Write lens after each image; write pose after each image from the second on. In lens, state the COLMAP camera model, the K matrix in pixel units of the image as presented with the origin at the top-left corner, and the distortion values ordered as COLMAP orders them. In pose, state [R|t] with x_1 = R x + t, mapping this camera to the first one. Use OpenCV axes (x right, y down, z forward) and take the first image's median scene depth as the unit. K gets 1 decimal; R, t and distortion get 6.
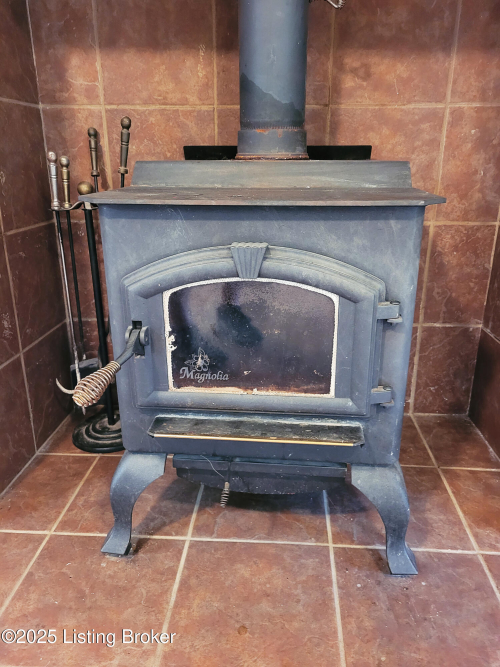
lens RADIAL K [[515.6, 0, 248.7], [0, 515.6, 336.8], [0, 0, 1]] dist [0.096875, 0.005866]
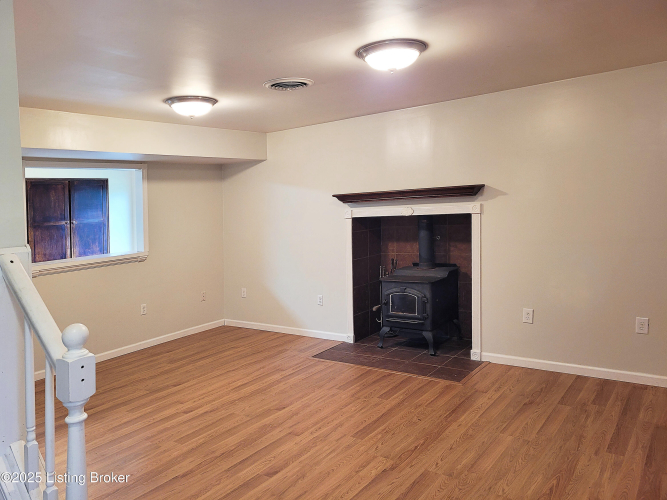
lens RADIAL K [[515.6, 0, 333.0], [0, 515.6, 251.0], [0, 0, 1]] dist [0.096875, 0.005866]
pose [[0.857593, -0.009884, -0.514234, 2.058712], [-0.114520, 0.971047, -0.209650, 0.655607], [0.501418, 0.238684, 0.831631, -3.868878]]
